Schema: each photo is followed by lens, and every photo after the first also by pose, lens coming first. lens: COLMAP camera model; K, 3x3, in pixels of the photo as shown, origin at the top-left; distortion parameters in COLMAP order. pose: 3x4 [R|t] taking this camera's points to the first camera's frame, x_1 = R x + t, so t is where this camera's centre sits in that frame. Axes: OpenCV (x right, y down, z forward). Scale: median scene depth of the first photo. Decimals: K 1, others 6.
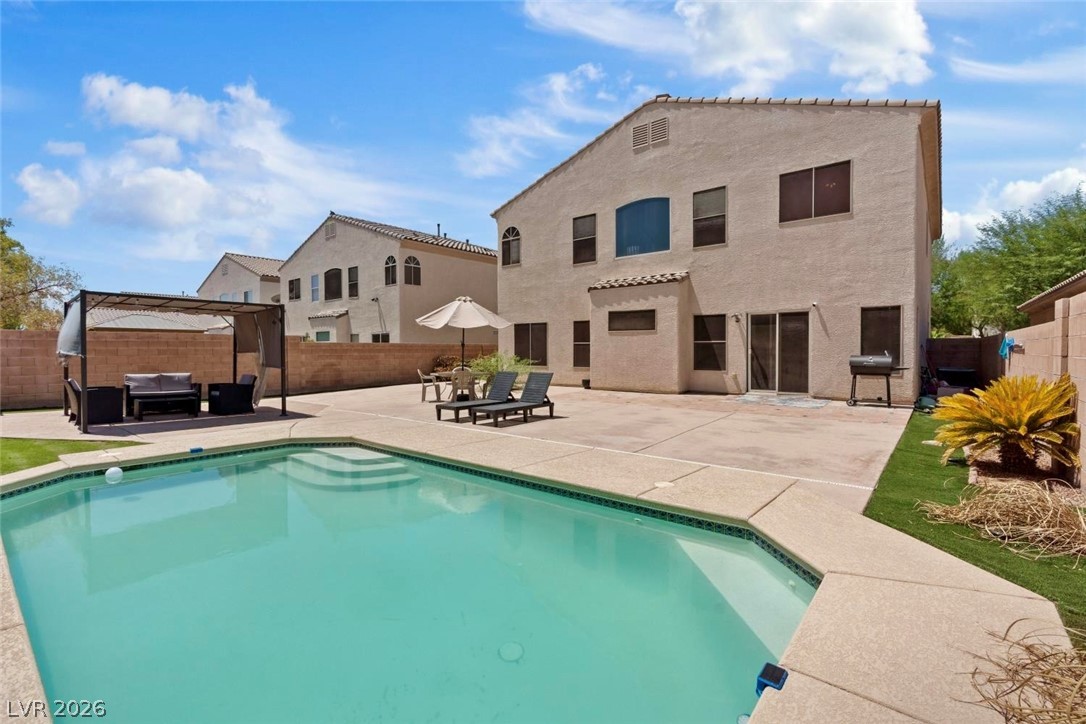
lens RADIAL K [[496.7, 0, 542.4], [0, 496.7, 358.5], [0, 0, 1]] dist [-0.006398, 0.002488]
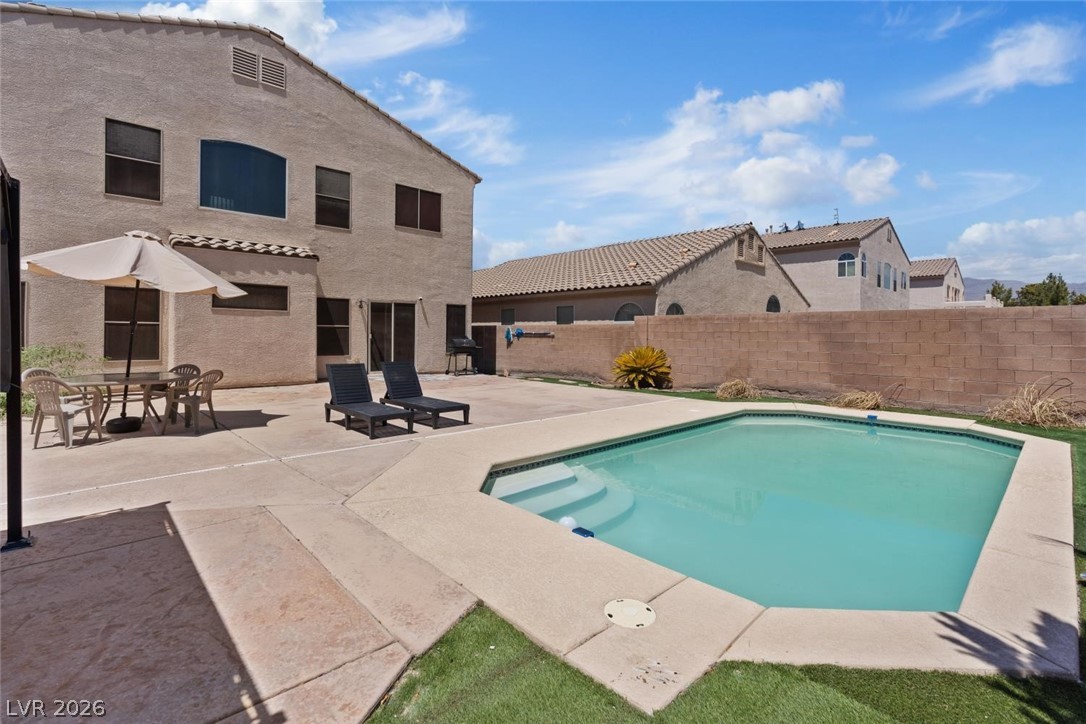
lens RADIAL K [[496.7, 0, 544.7], [0, 496.7, 336.3], [0, 0, 1]] dist [-0.006398, 0.002488]
pose [[0.122119, 0.003528, 0.992509, -0.573524], [0.016421, 0.999850, -0.005575, -0.001653], [-0.992380, 0.016979, 0.122042, 0.473099]]
